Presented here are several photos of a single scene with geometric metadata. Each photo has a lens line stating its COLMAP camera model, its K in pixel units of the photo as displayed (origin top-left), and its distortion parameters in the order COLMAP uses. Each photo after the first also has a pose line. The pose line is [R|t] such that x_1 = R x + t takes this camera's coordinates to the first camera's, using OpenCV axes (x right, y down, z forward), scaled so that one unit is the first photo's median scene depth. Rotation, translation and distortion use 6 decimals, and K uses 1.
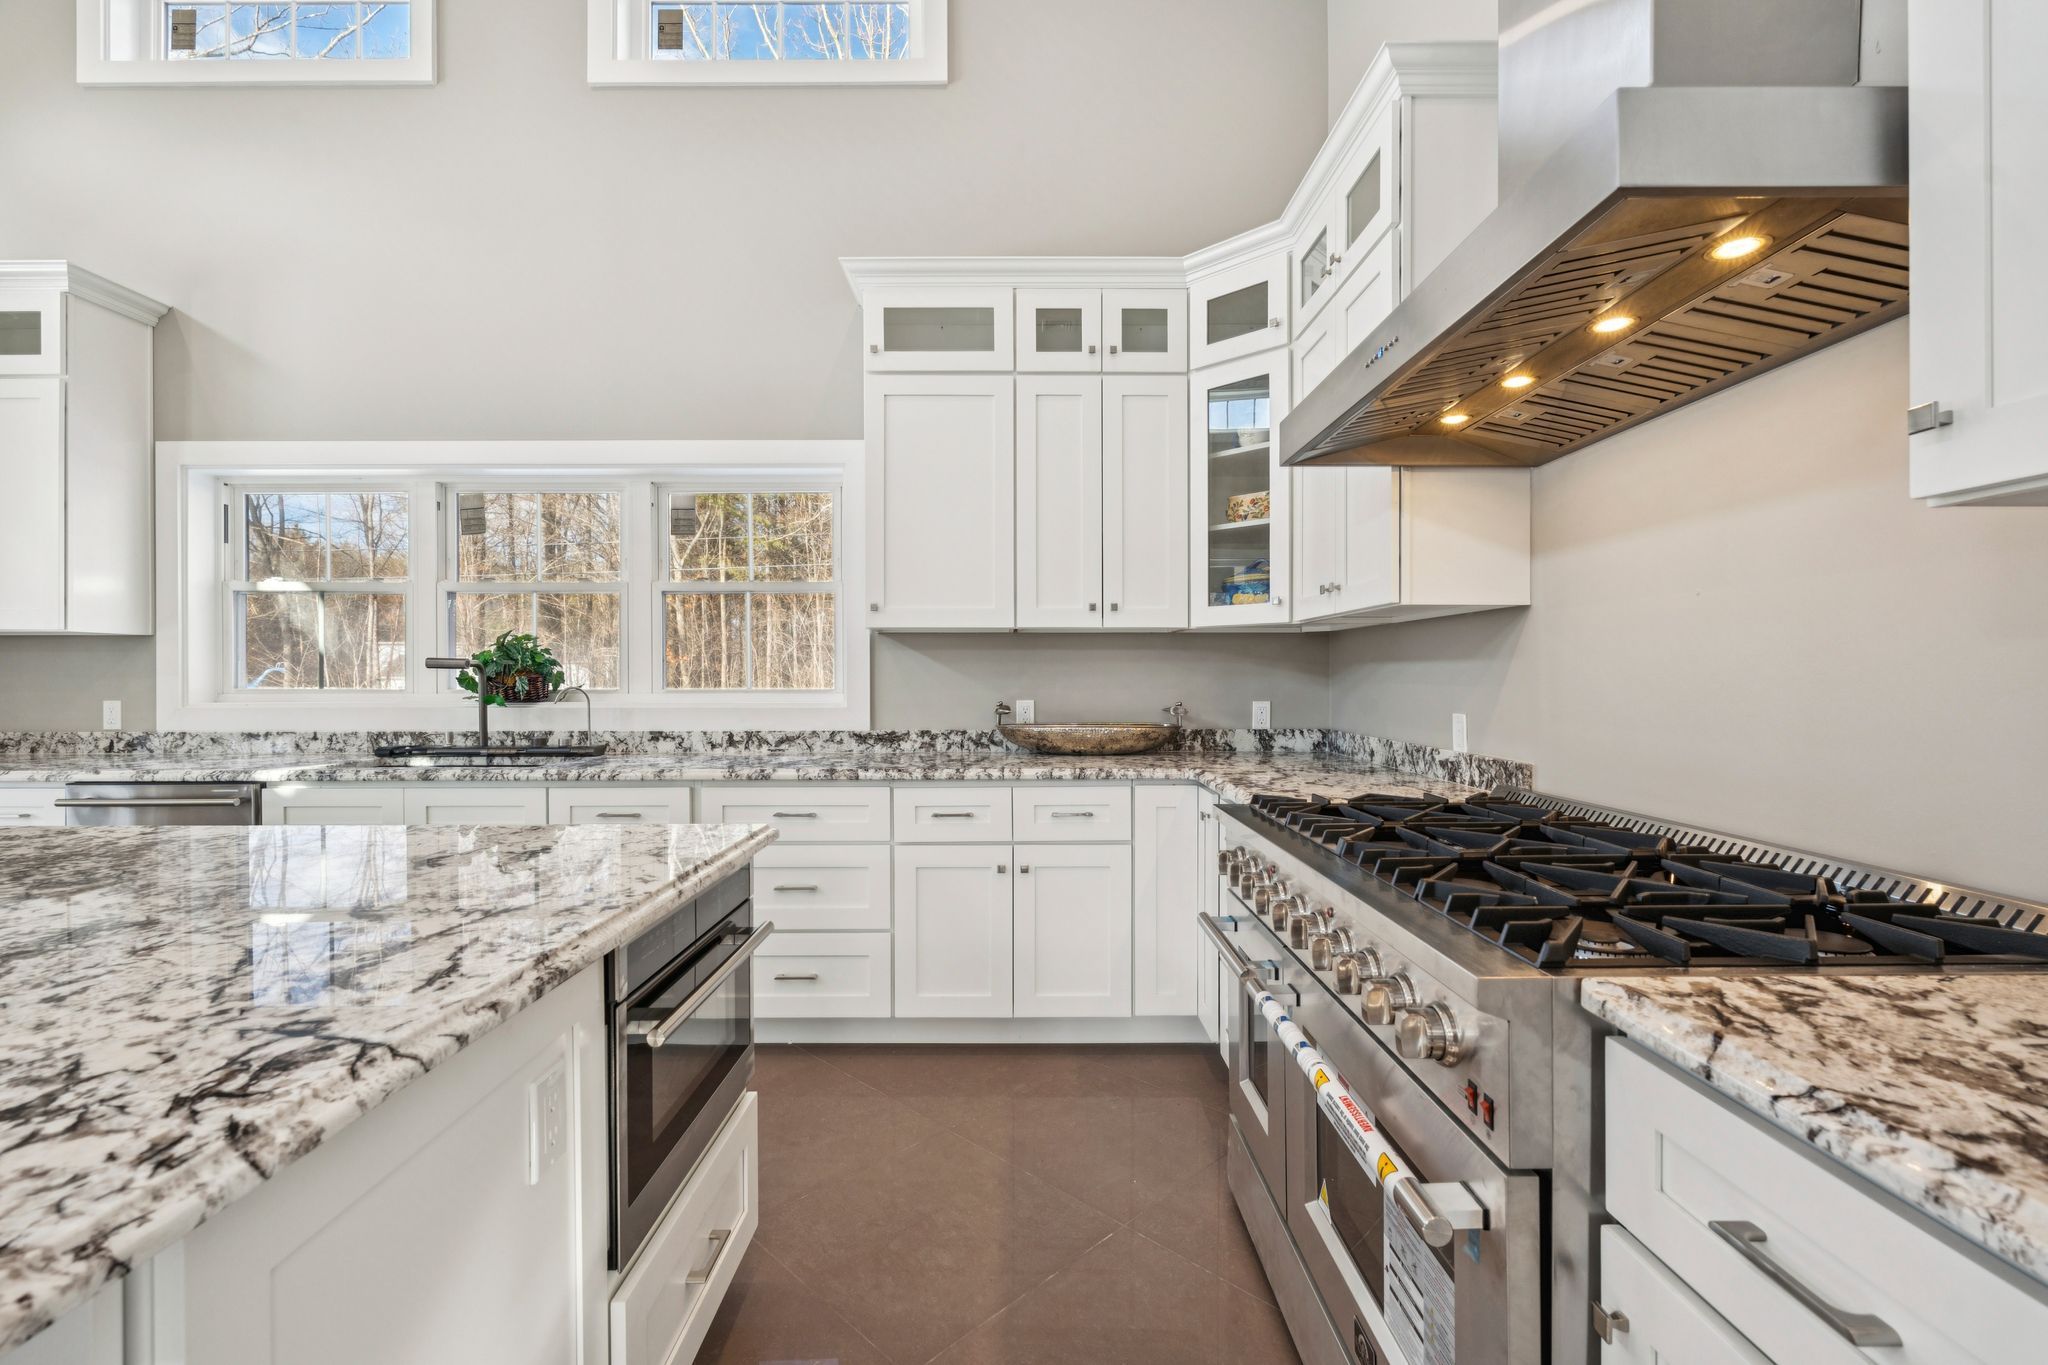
lens RADIAL K [[896.3, 0, 1020.0], [0, 896.3, 677.2], [0, 0, 1]] dist [0.000138, -0.000117]
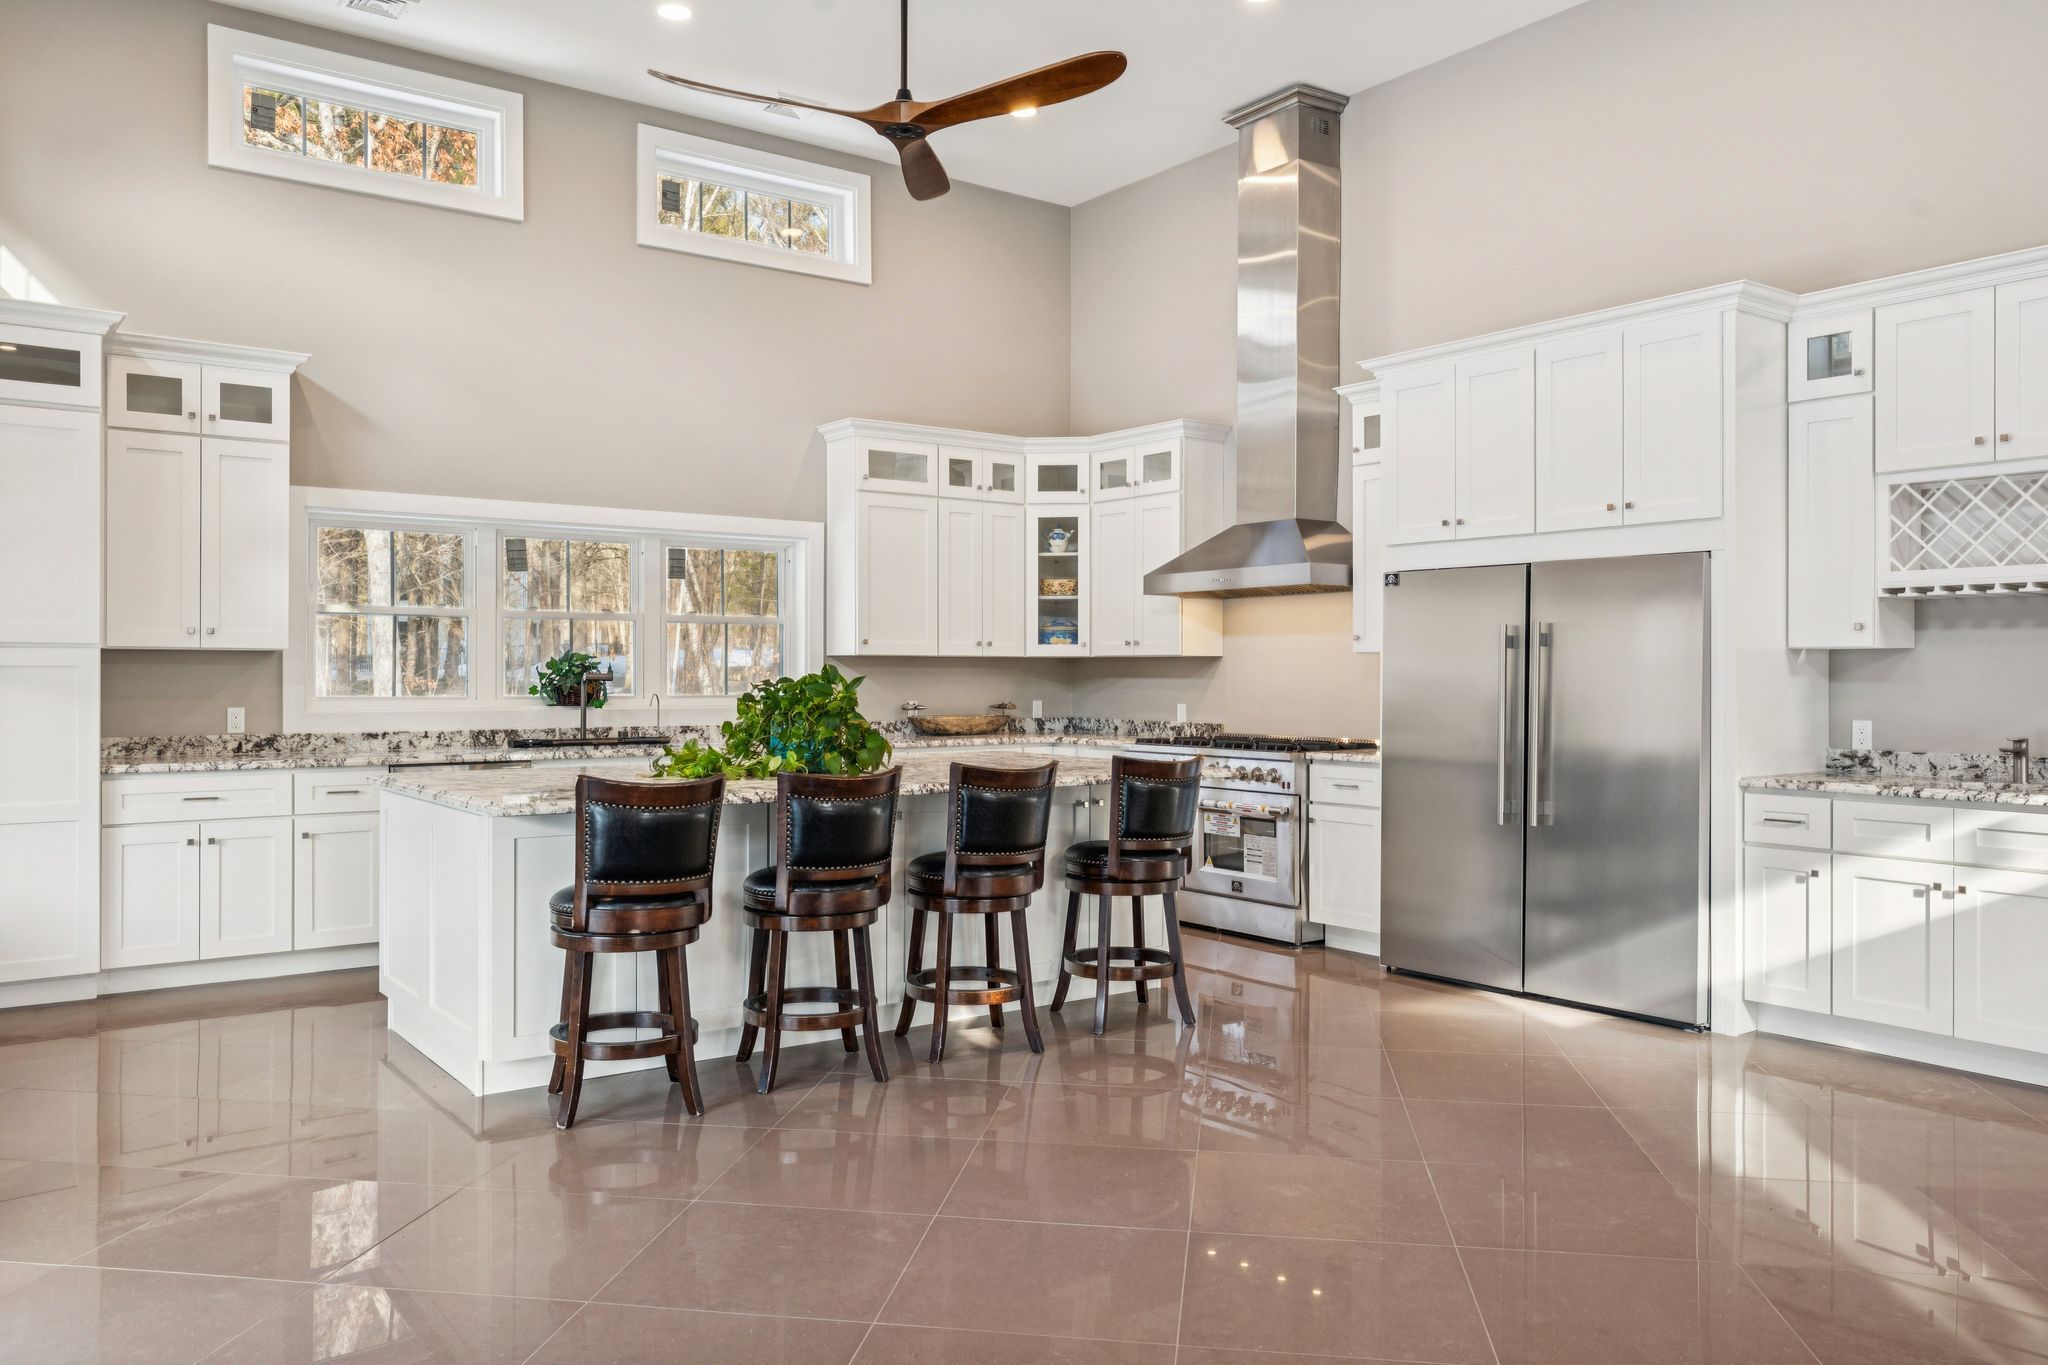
lens RADIAL K [[1496.1, 0, 1024.2], [0, 1496.1, 680.7], [0, 0, 1]] dist [-0.004864, -0.001101]
pose [[0.801500, 0.000372, 0.597995, -1.367951], [-0.002285, 0.999994, 0.002441, -0.015372], [-0.597991, -0.003323, 0.801496, -1.147405]]
